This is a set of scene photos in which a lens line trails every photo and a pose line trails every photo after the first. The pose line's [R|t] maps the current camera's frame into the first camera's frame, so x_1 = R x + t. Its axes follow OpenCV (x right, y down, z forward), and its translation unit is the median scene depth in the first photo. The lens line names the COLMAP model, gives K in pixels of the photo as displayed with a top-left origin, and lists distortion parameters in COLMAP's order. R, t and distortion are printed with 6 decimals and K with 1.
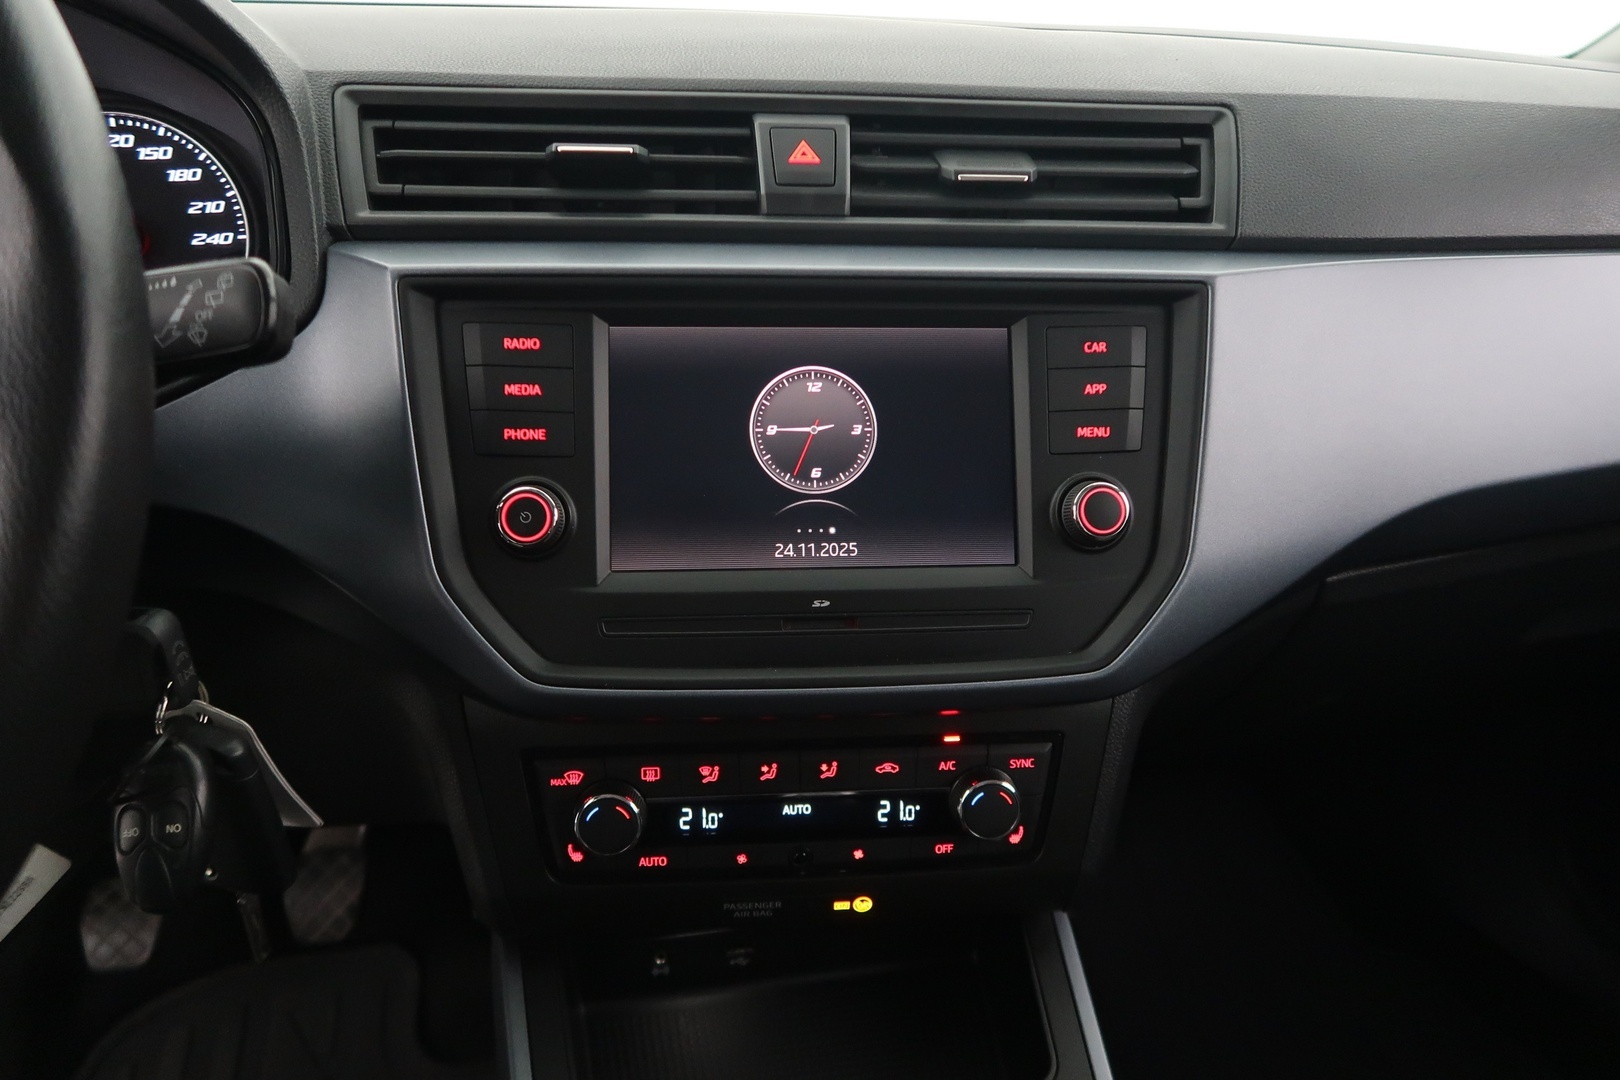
lens RADIAL K [[1151.6, 0, 808.4], [0, 1151.6, 542.3], [0, 0, 1]] dist [-0.012008, -0.006735]
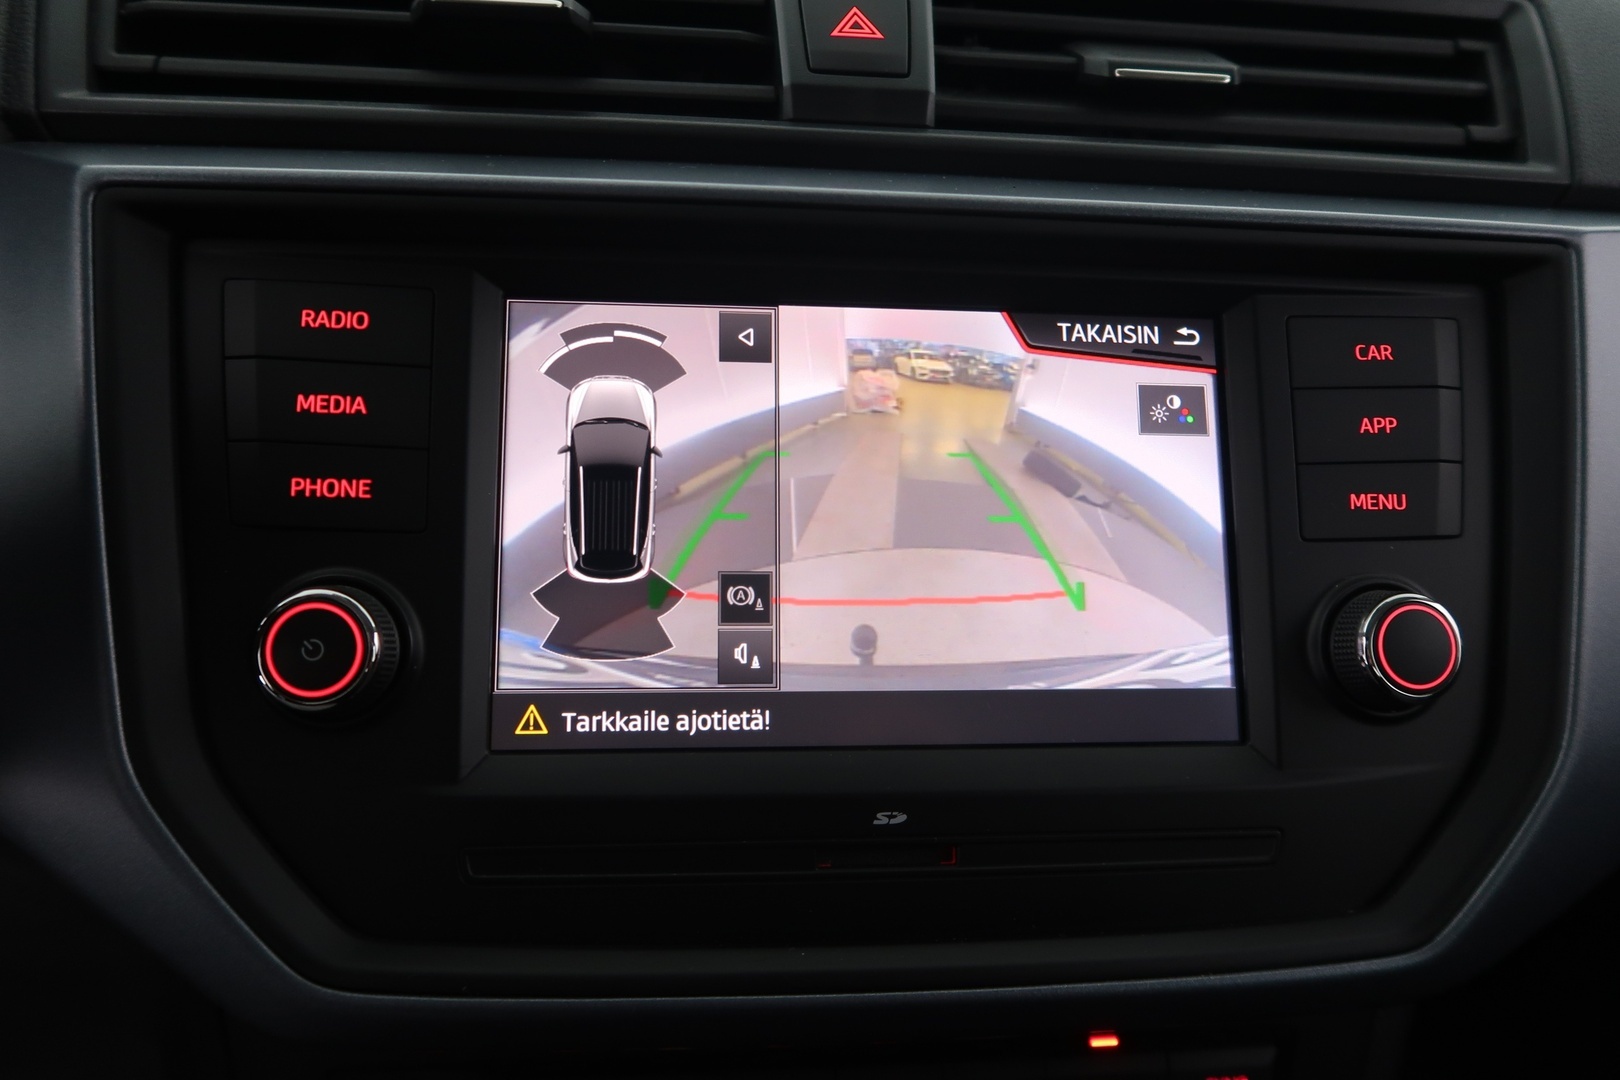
lens RADIAL K [[1151.6, 0, 810.2], [0, 1151.6, 540.5], [0, 0, 1]] dist [-0.012008, -0.006735]
pose [[0.999793, 0.013597, 0.015105, -0.032429], [-0.012266, 0.996308, -0.084976, -0.025705], [-0.016205, 0.084773, 0.996269, 0.434415]]
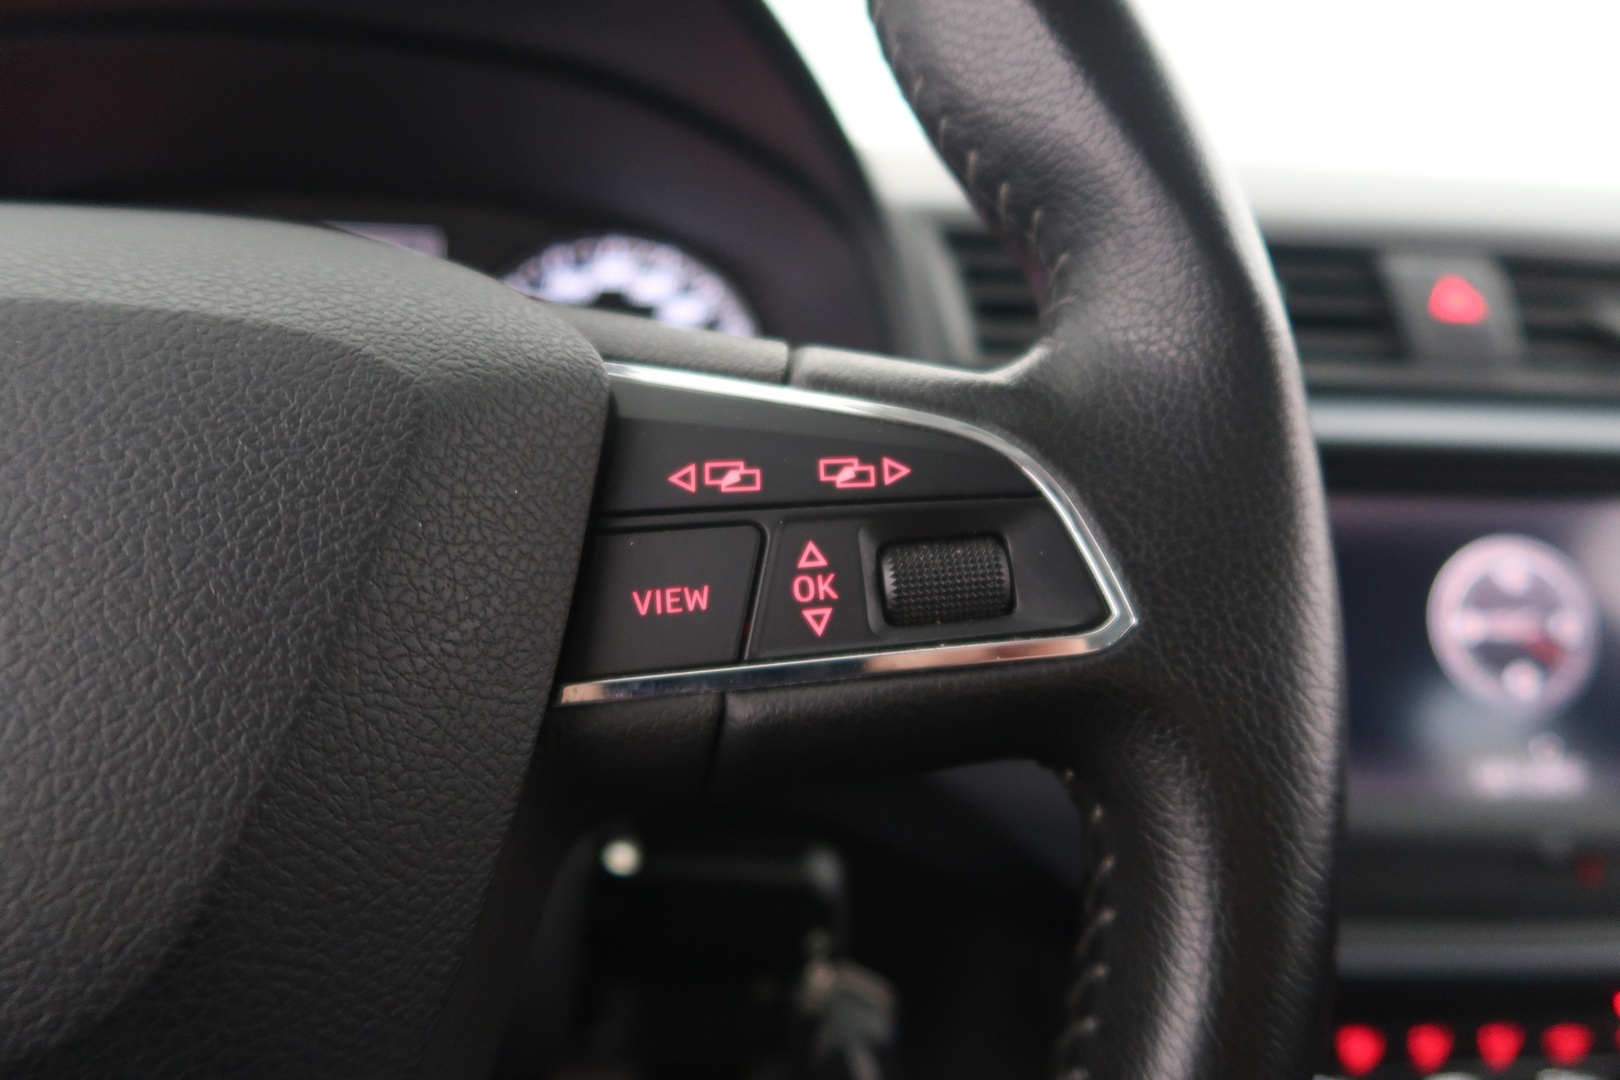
lens RADIAL K [[1151.6, 0, 799.2], [0, 1151.6, 554.0], [0, 0, 1]] dist [-0.012008, -0.006735]
pose [[0.999085, 0.020368, -0.037596, -0.456971], [-0.024453, 0.993452, -0.111606, -0.042053], [0.035077, 0.112423, 0.993041, 0.149438]]
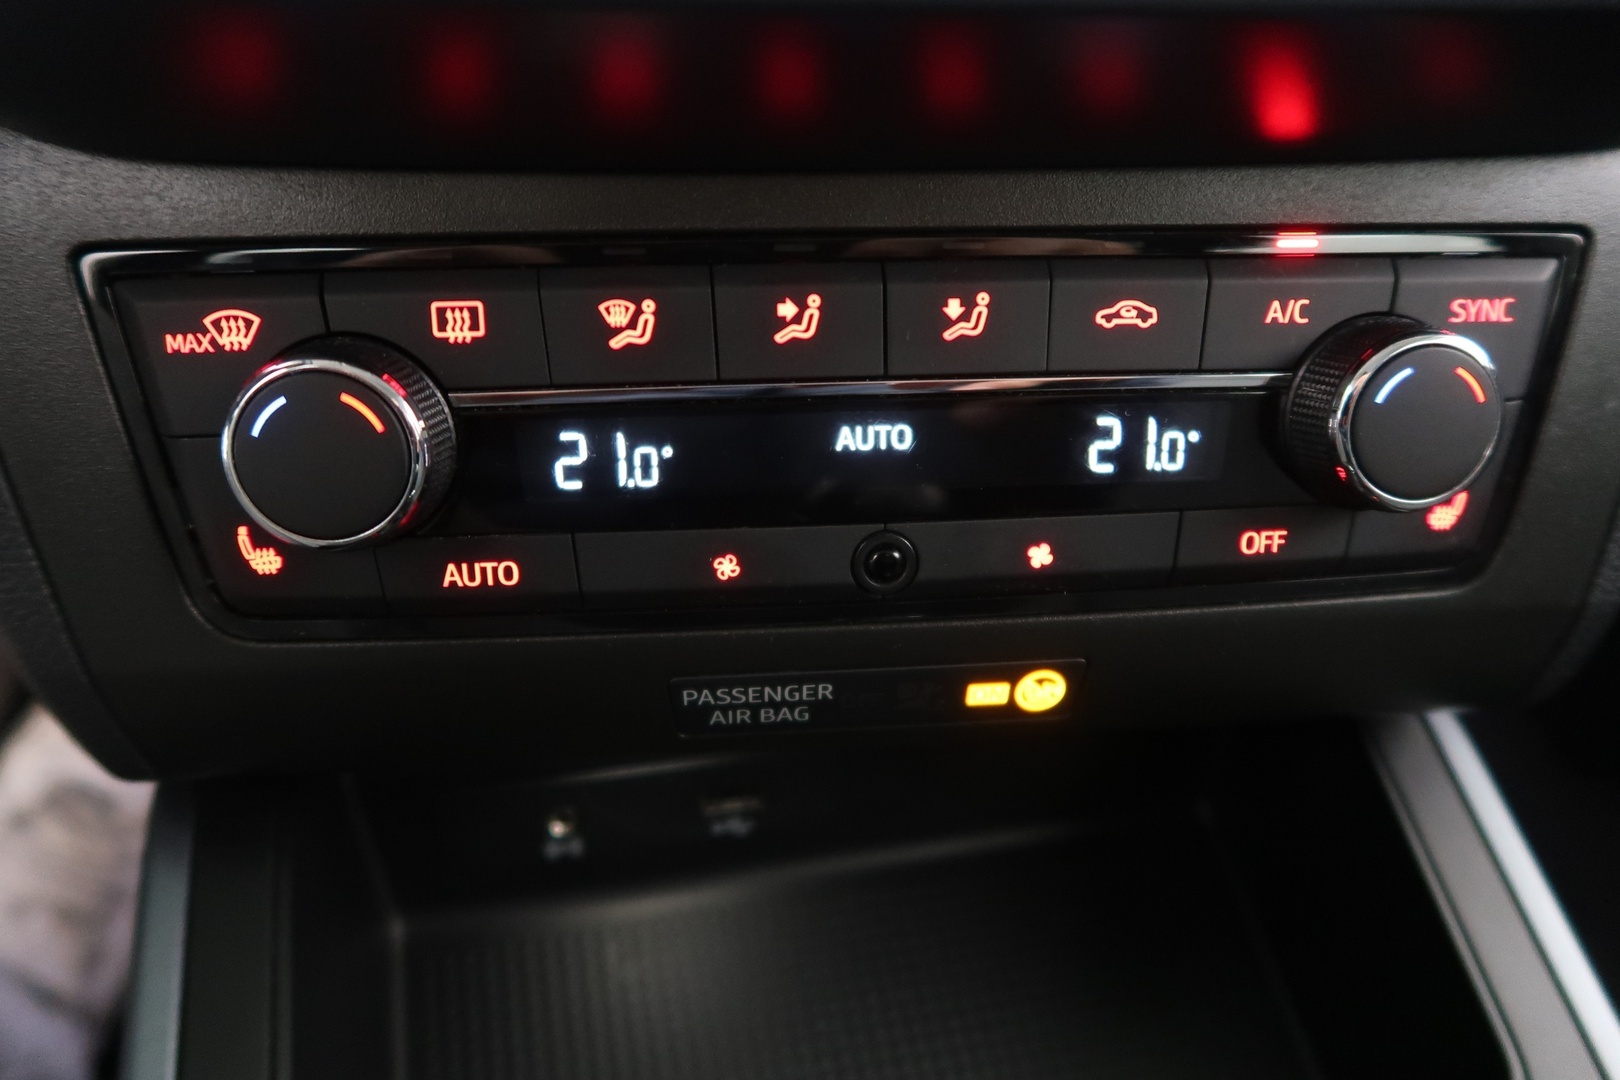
lens RADIAL K [[1151.6, 0, 814.1], [0, 1151.6, 538.5], [0, 0, 1]] dist [-0.012008, -0.006735]
pose [[0.999950, -0.009794, 0.001765, -0.031009], [0.009501, 0.992302, 0.123477, 0.223776], [-0.002961, -0.123454, 0.992346, 0.645154]]
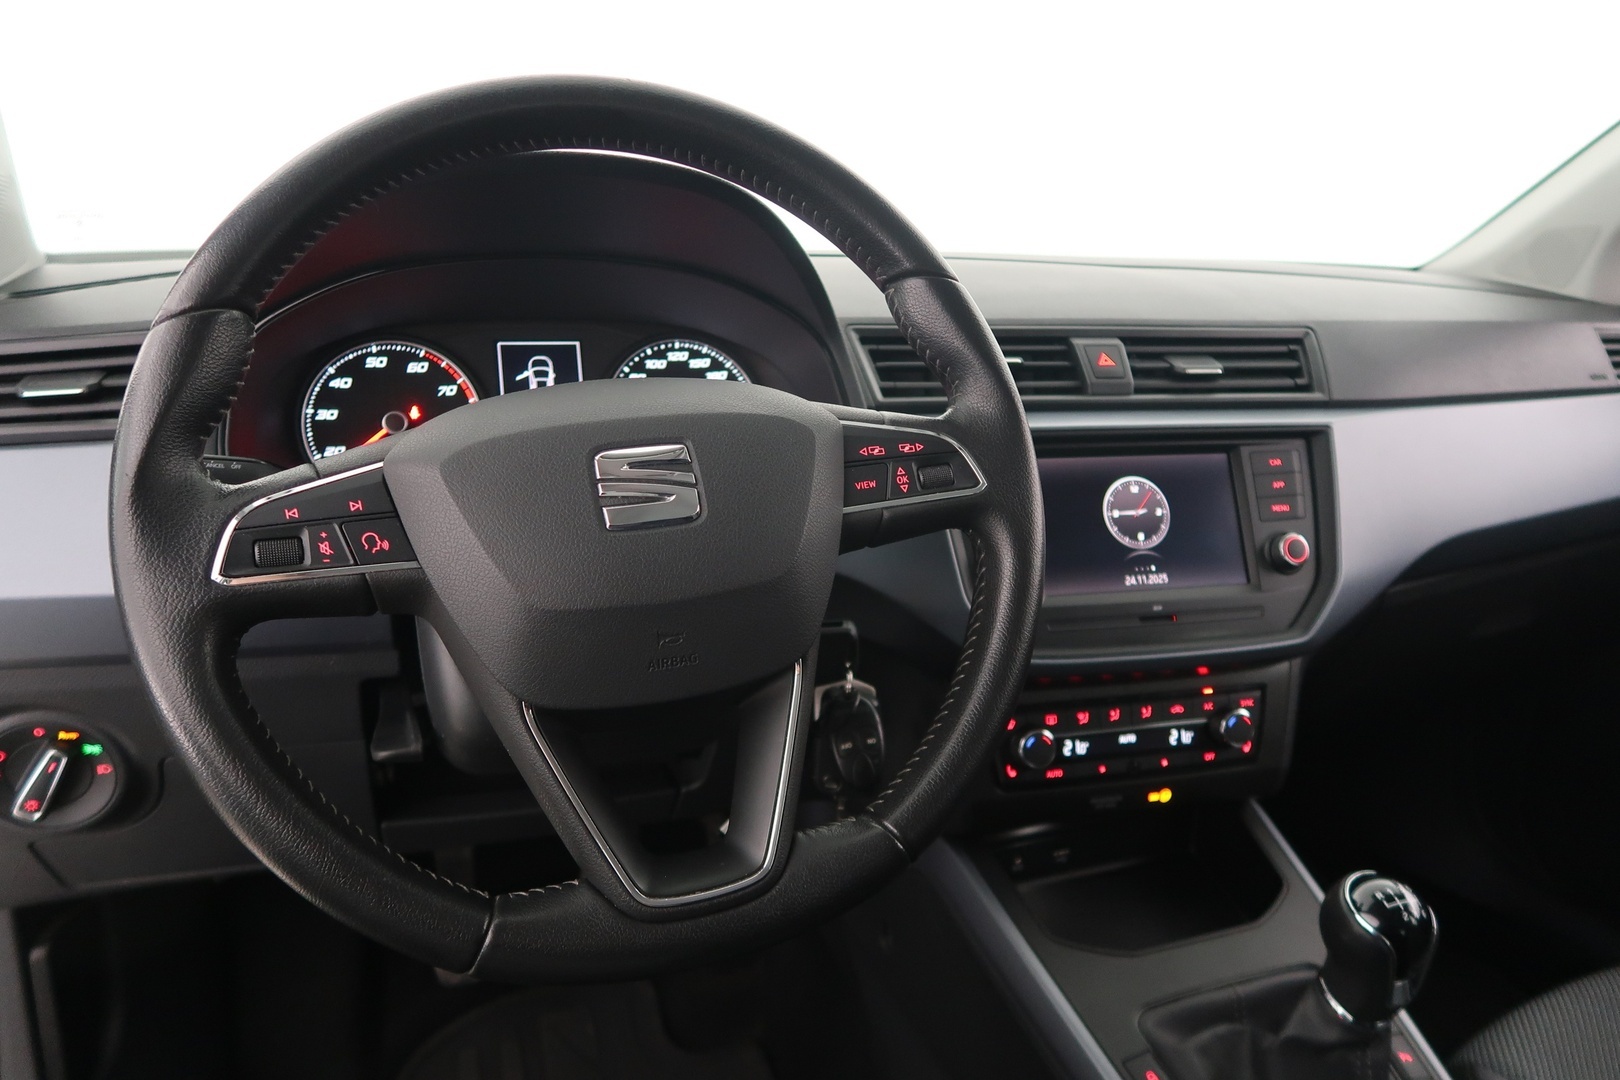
lens RADIAL K [[1151.6, 0, 816.7], [0, 1151.6, 549.1], [0, 0, 1]] dist [-0.012008, -0.006735]
pose [[0.986365, -0.043889, 0.158609, -0.729907], [0.062436, 0.991527, -0.113913, 0.123377], [-0.152266, 0.122263, 0.980748, -0.628709]]
